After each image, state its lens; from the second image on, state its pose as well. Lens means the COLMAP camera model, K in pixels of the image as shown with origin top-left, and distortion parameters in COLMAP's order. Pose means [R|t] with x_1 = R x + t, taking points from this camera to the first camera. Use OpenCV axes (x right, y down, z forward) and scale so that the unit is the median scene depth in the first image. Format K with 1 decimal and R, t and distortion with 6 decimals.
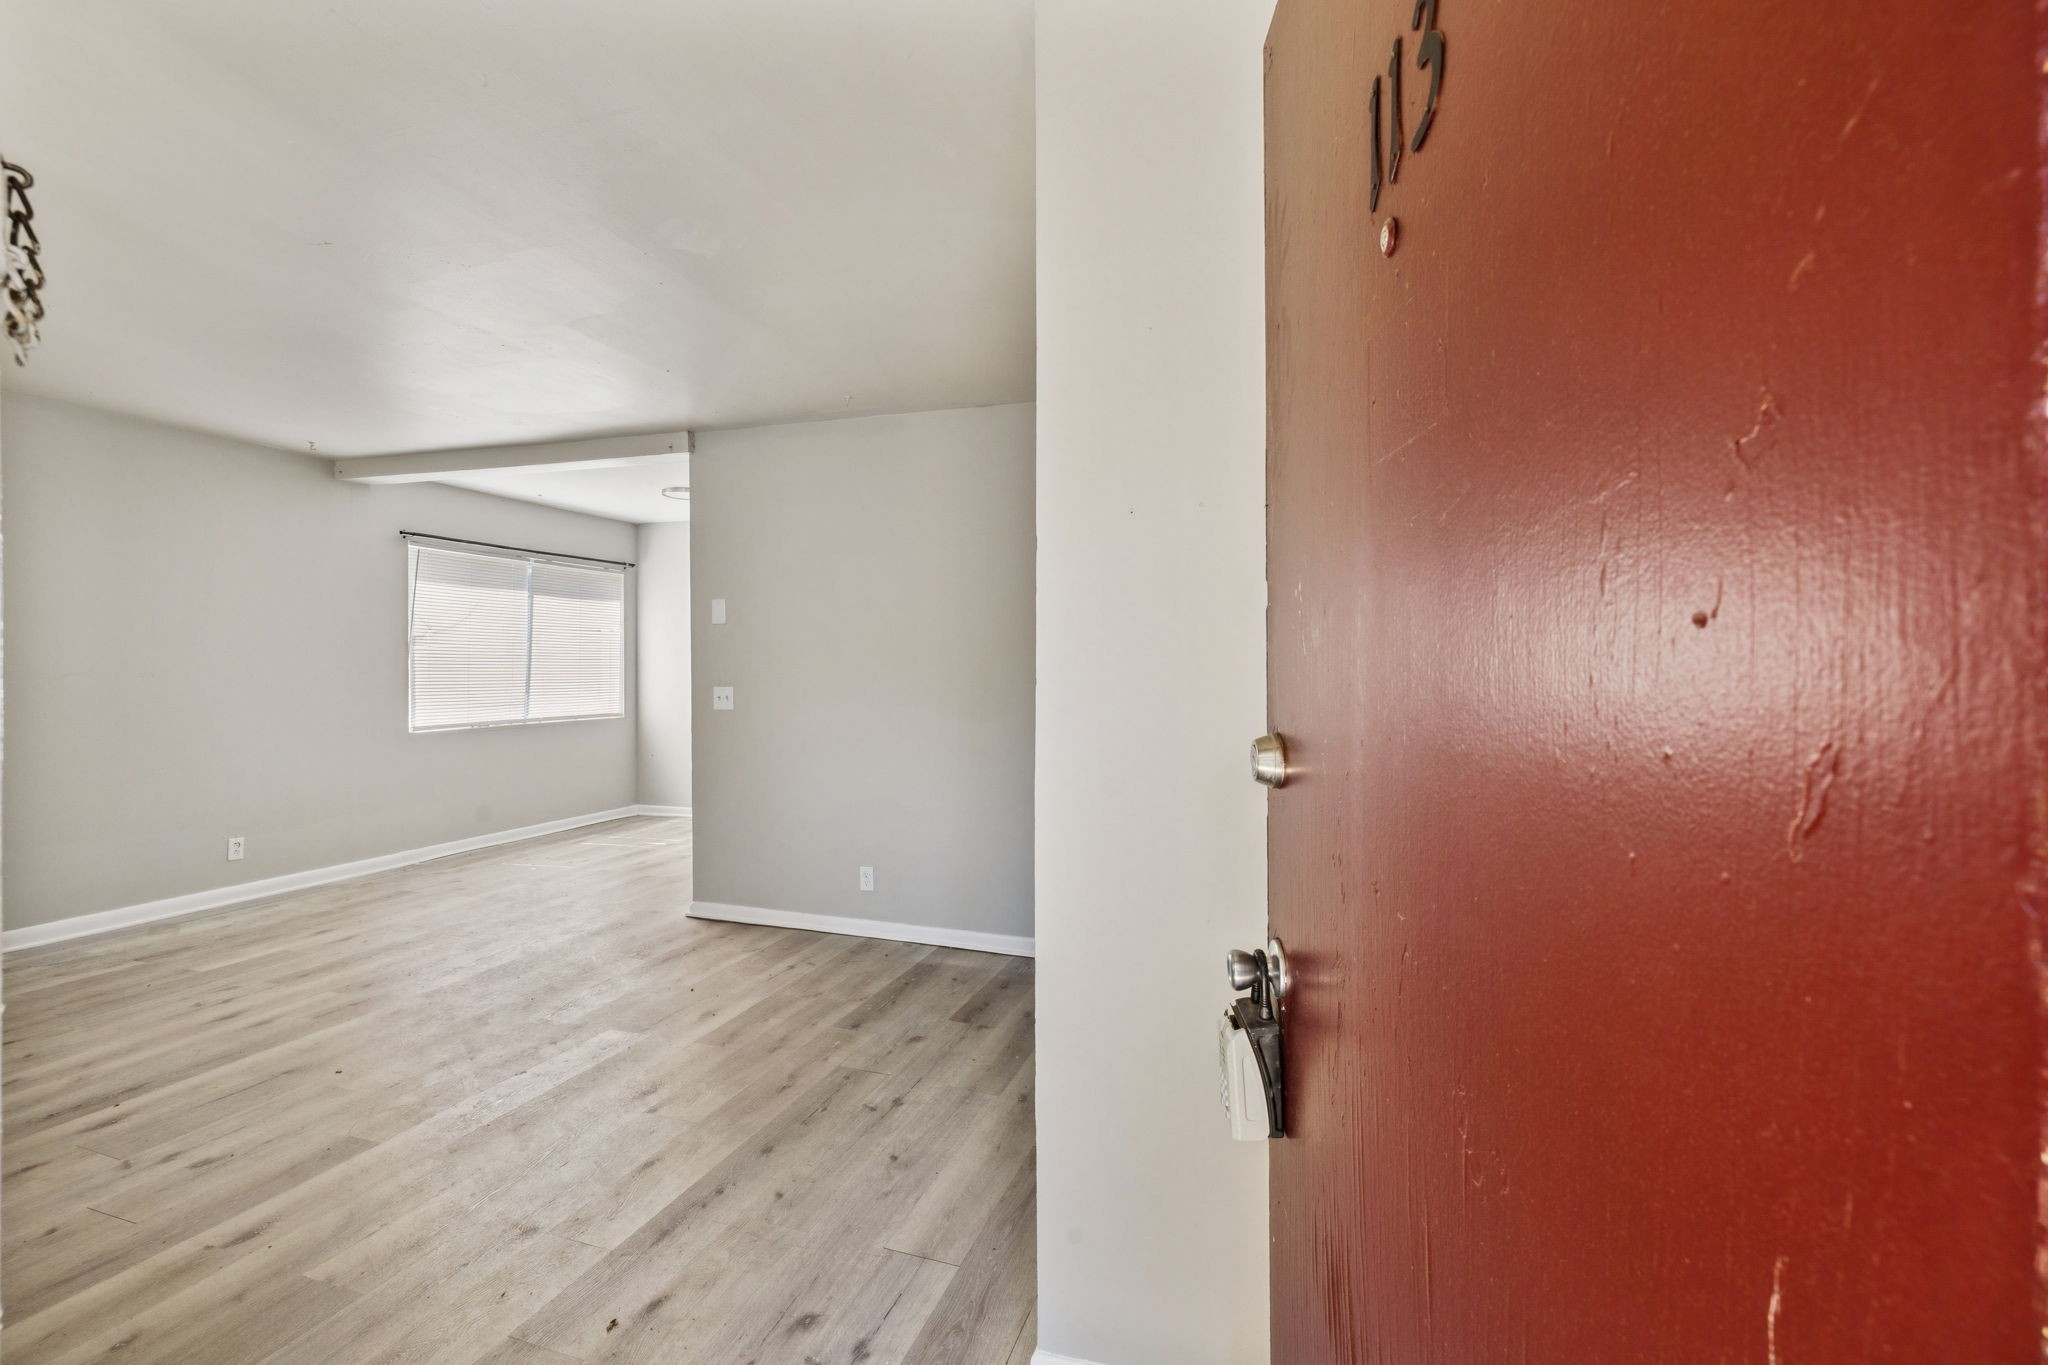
lens RADIAL K [[891.4, 0, 1025.2], [0, 891.4, 672.6], [0, 0, 1]] dist [0.003902, 0.000457]
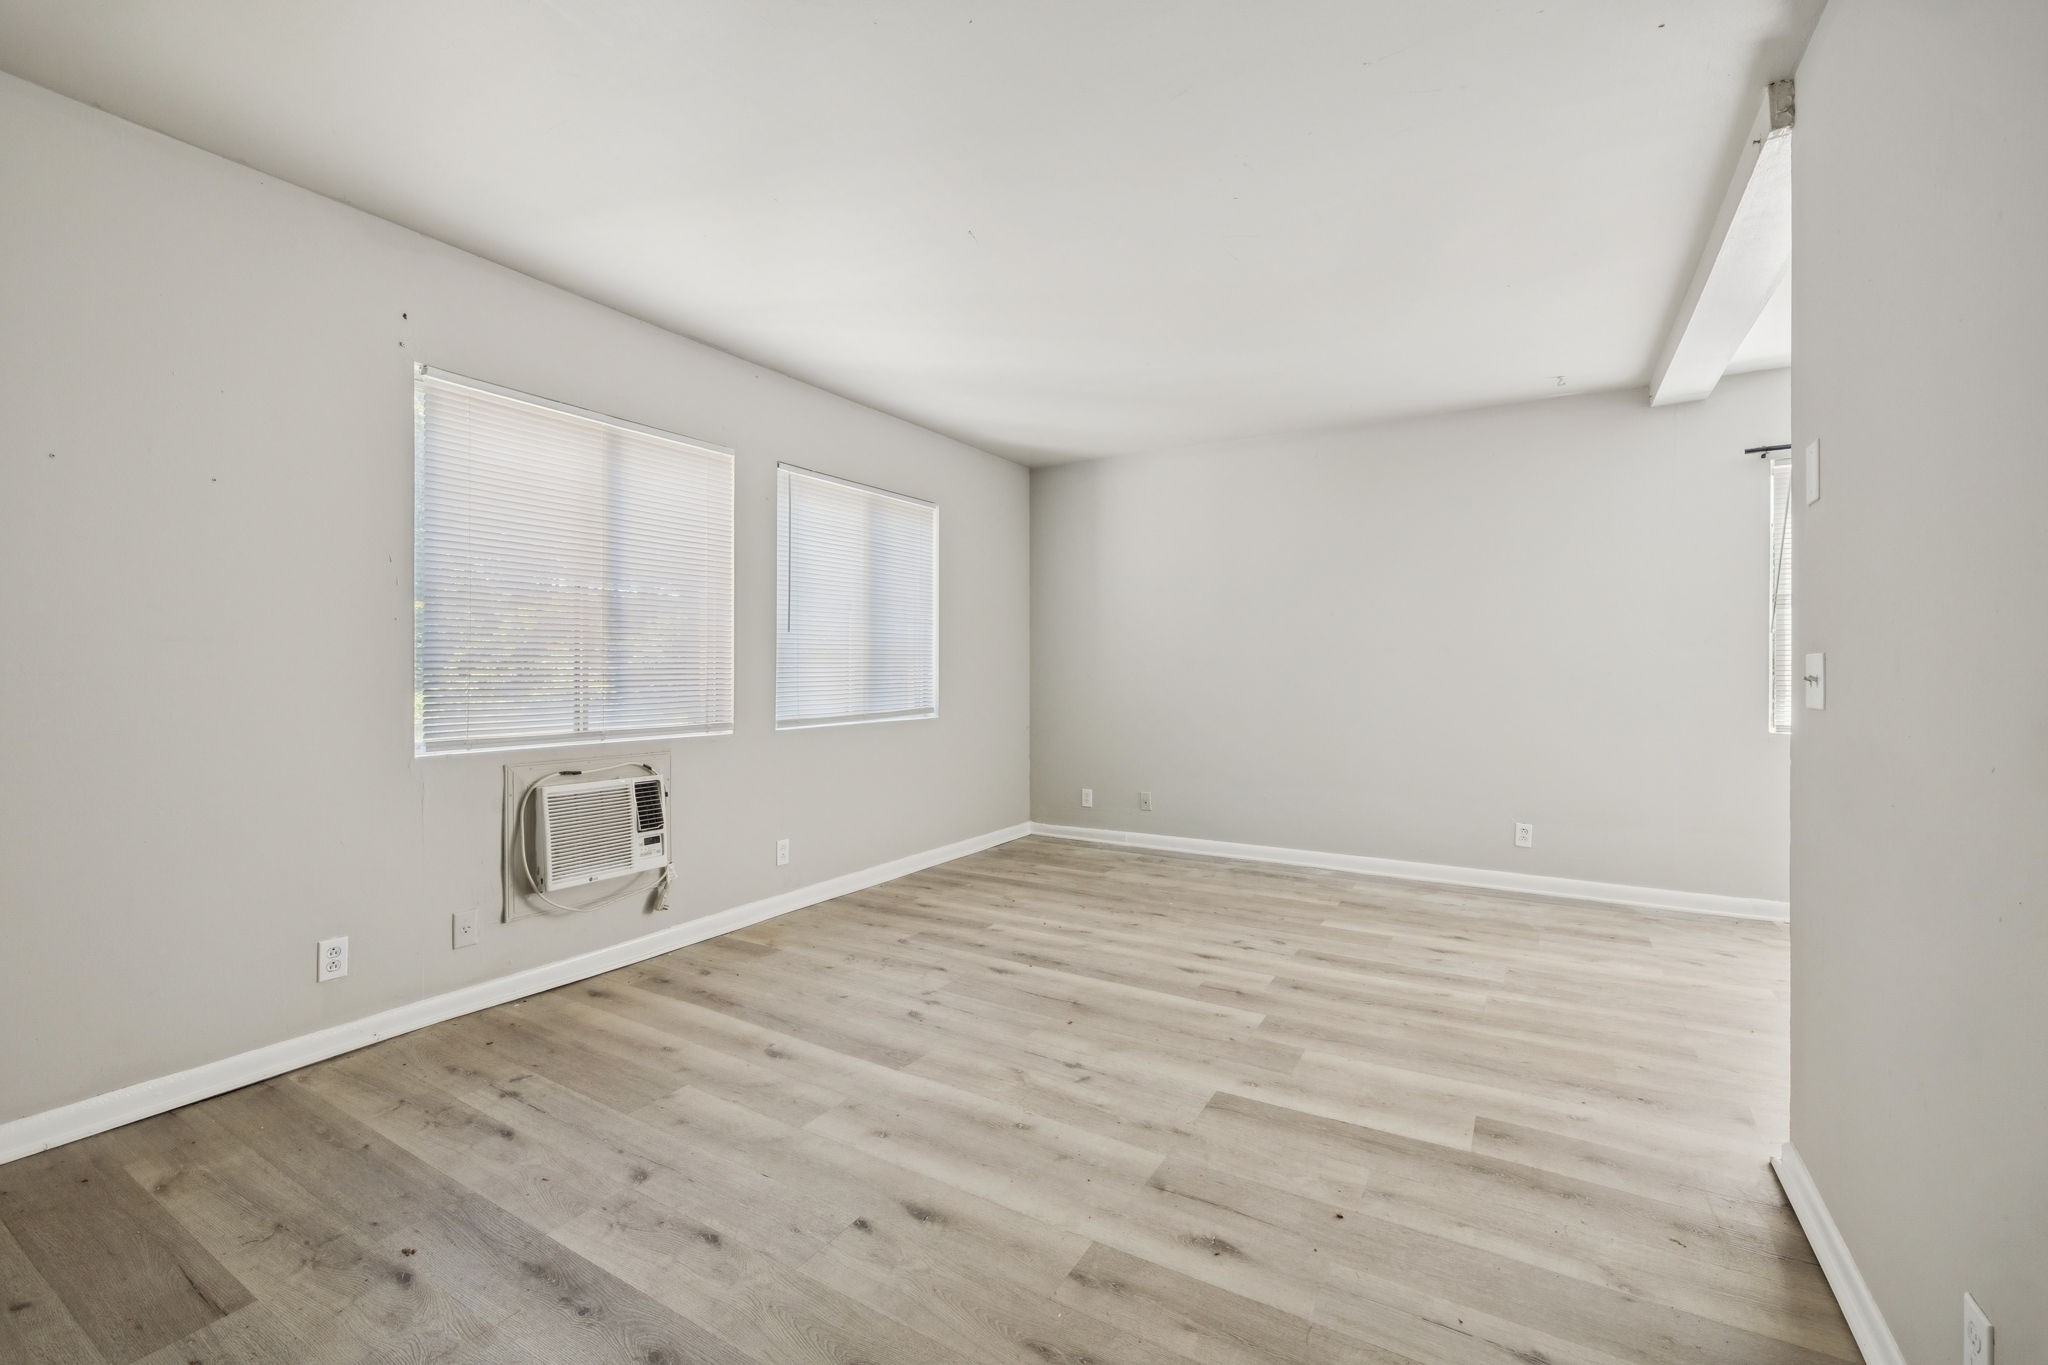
lens RADIAL K [[865.0, 0, 1022.1], [0, 865.0, 681.9], [0, 0, 1]] dist [0.000518, 0.000330]
pose [[-0.217004, 0.016173, -0.976037, 0.152744], [-0.008799, 0.999790, 0.018523, 0.029849], [0.976131, 0.012607, -0.216816, 0.871802]]
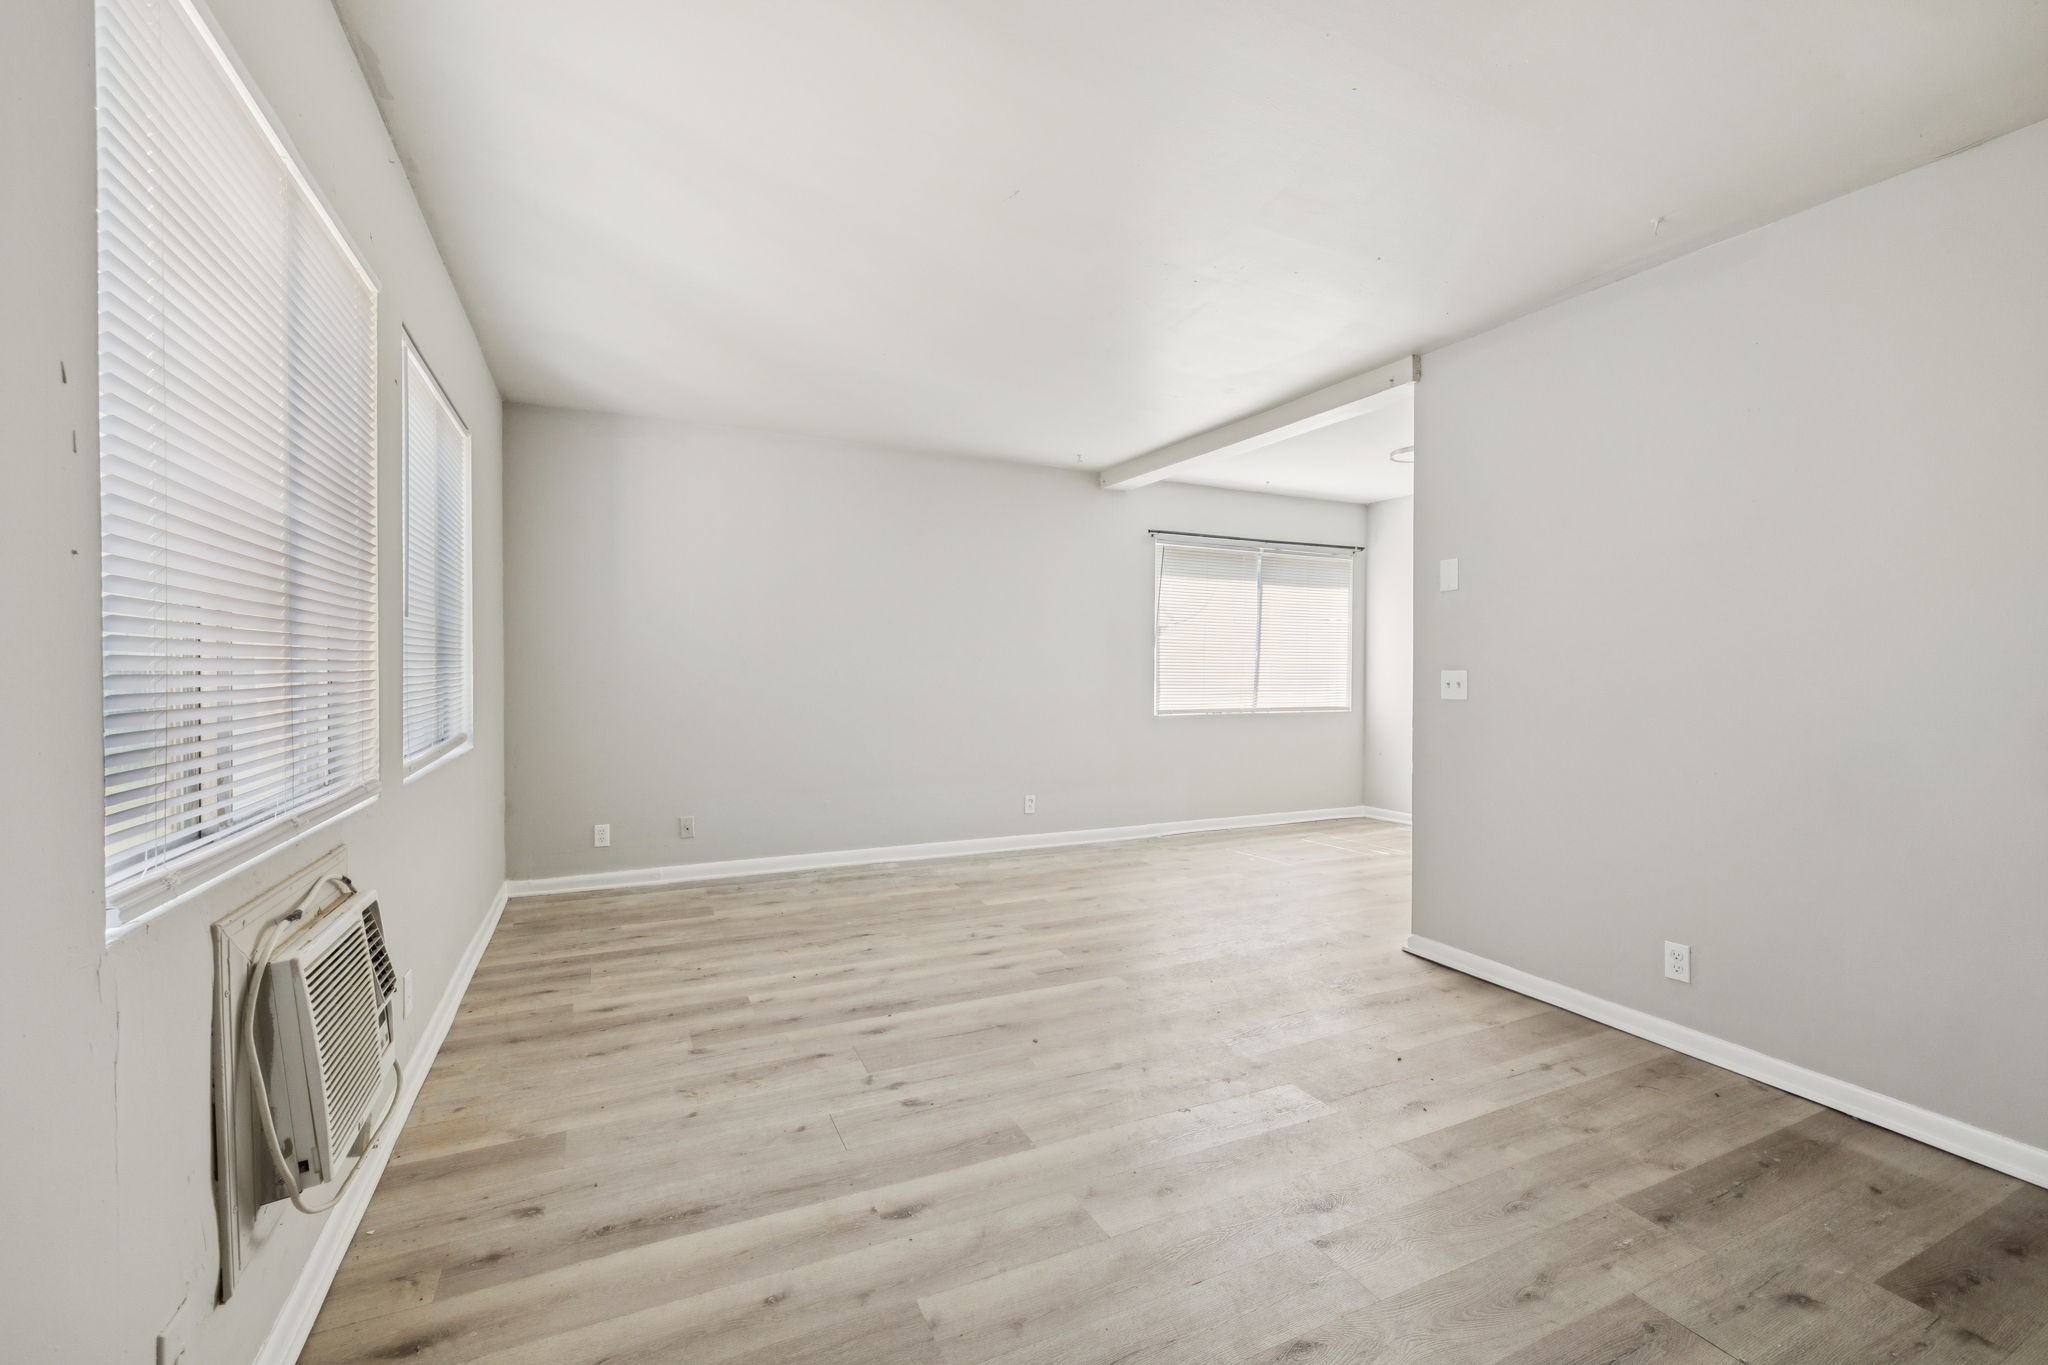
lens RADIAL K [[865.0, 0, 1034.1], [0, 865.0, 678.5], [0, 0, 1]] dist [0.000518, 0.000330]
pose [[0.698956, 0.011424, -0.715073, -0.062308], [-0.010772, 0.999927, 0.005446, 0.027704], [0.715083, 0.003897, 0.699029, 0.243347]]
